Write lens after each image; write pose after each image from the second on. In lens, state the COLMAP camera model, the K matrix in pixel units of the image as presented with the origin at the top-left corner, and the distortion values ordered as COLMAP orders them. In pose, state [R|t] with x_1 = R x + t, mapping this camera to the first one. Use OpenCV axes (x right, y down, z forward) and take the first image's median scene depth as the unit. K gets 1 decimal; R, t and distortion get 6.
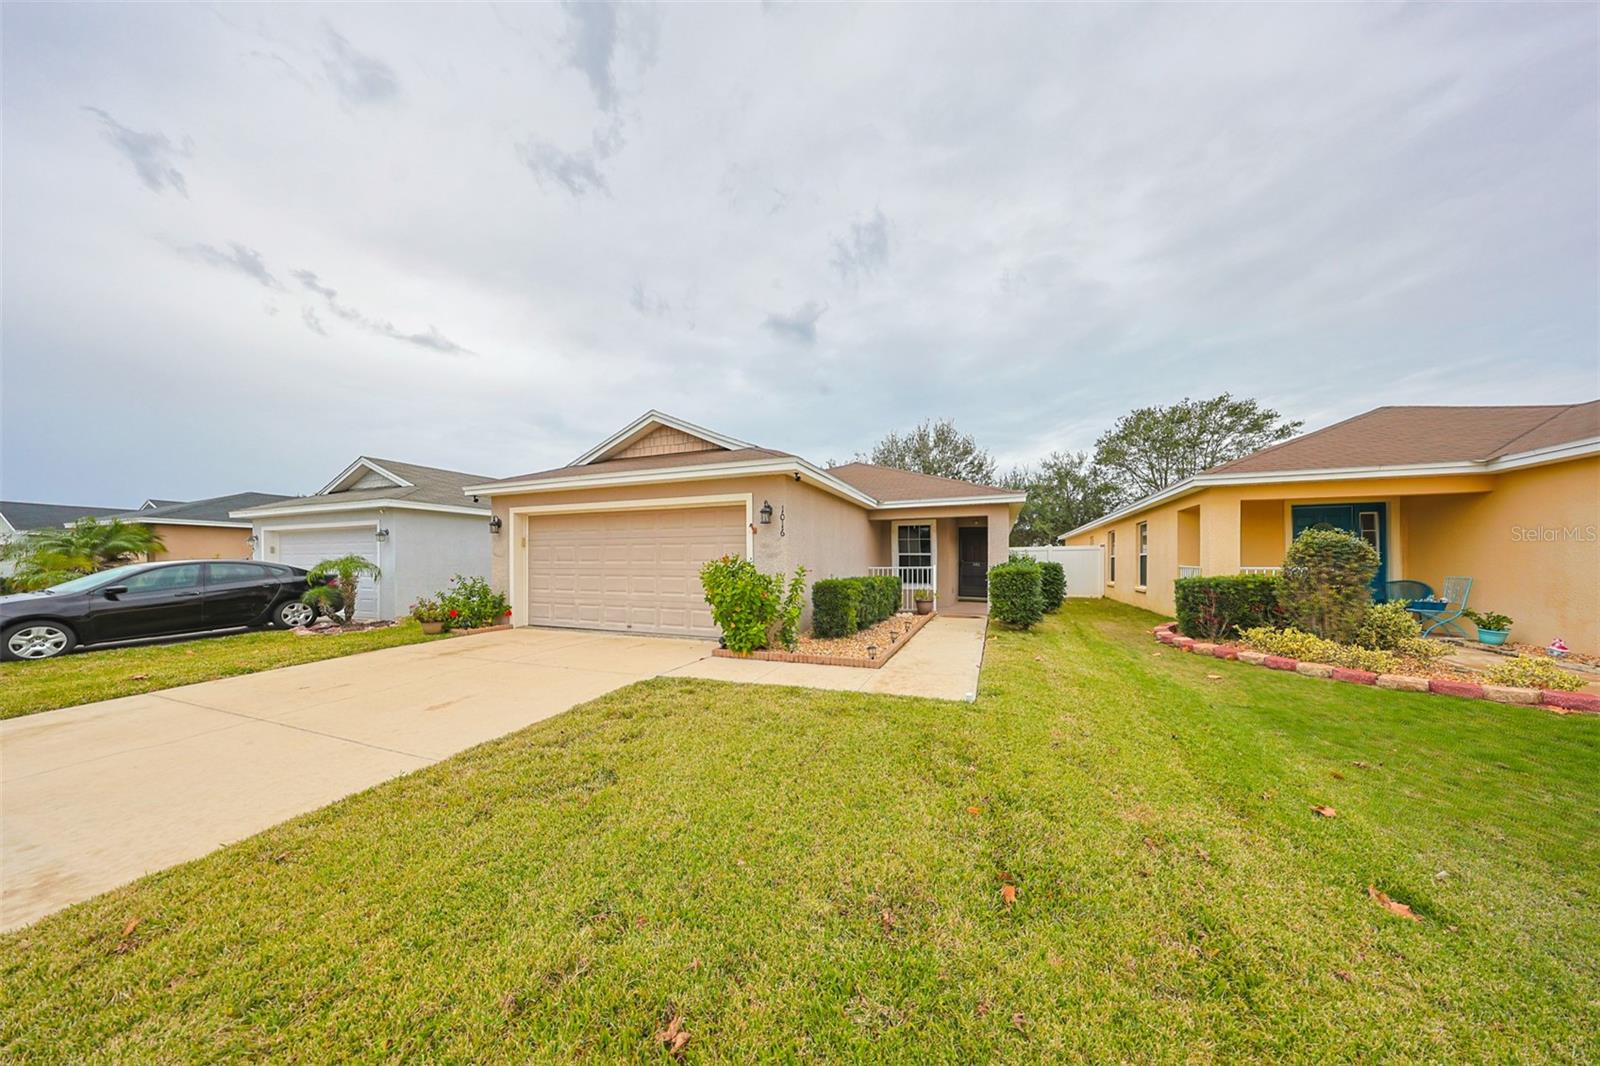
lens RADIAL K [[474.7, 0, 817.9], [0, 474.7, 573.2], [0, 0, 1]] dist [-0.003756, 0.000710]
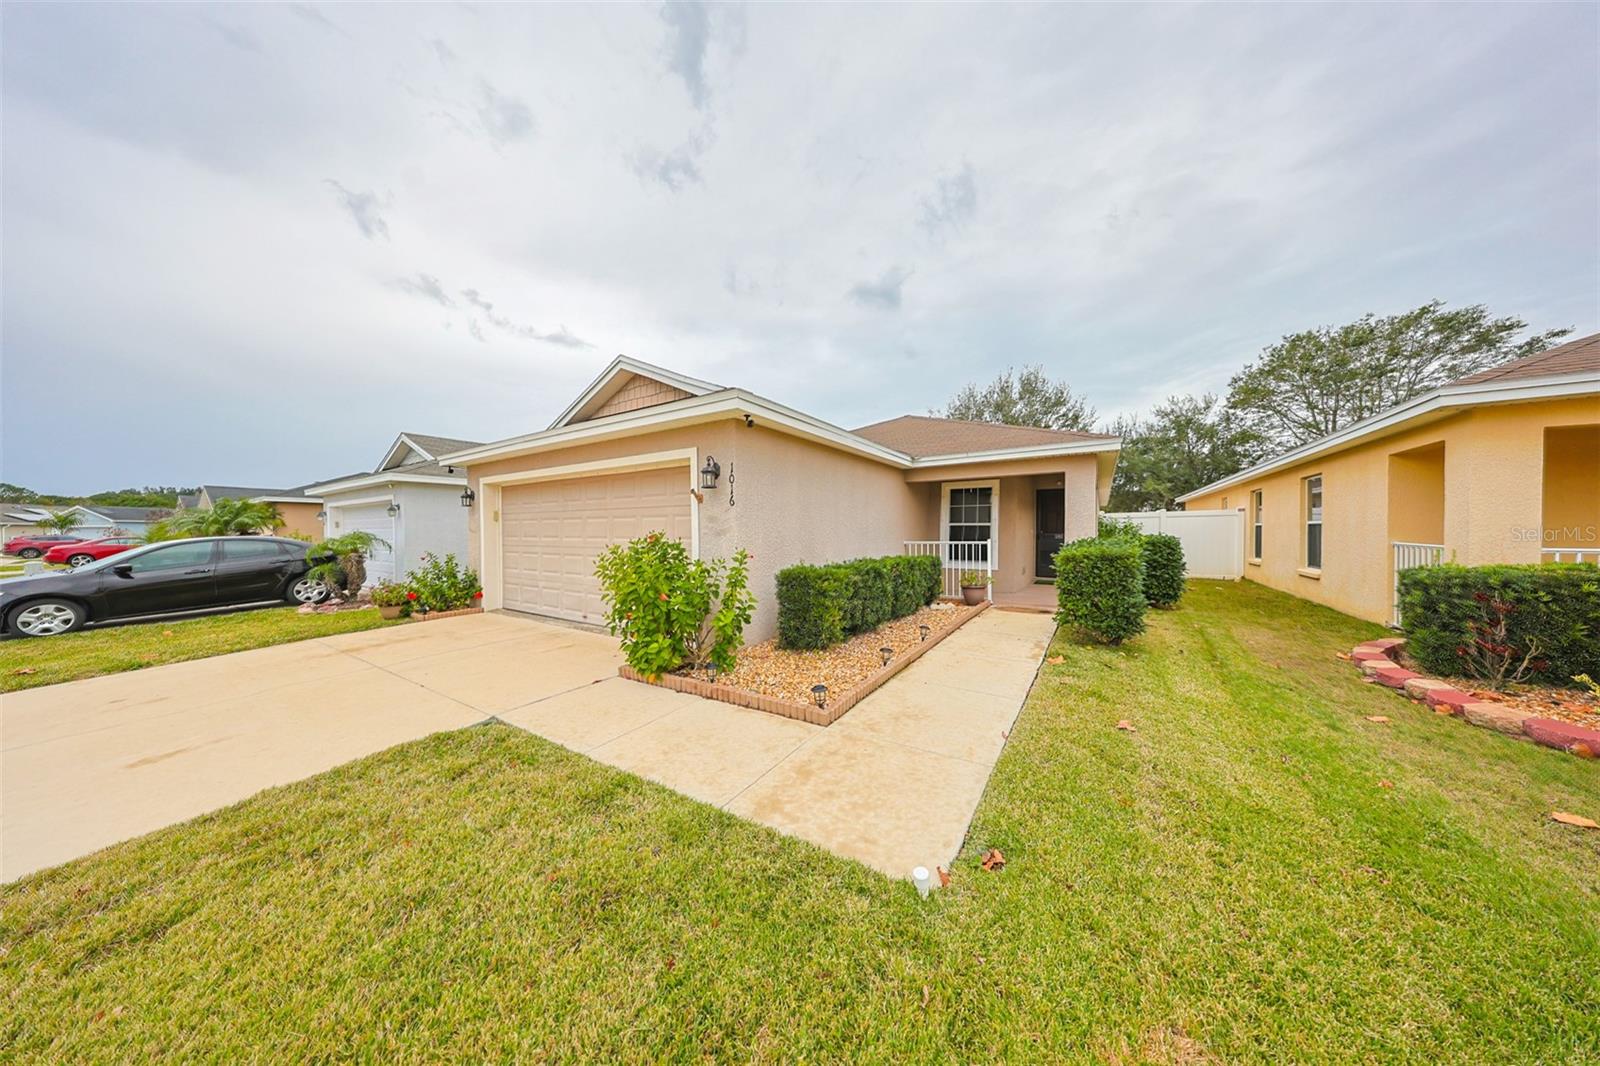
lens RADIAL K [[474.7, 0, 806.5], [0, 474.7, 540.5], [0, 0, 1]] dist [-0.003756, 0.000710]
pose [[0.980630, -0.000880, -0.195865, 0.125221], [0.000977, 0.999999, 0.000396, -0.018410], [0.195865, -0.000580, 0.980631, 0.232354]]
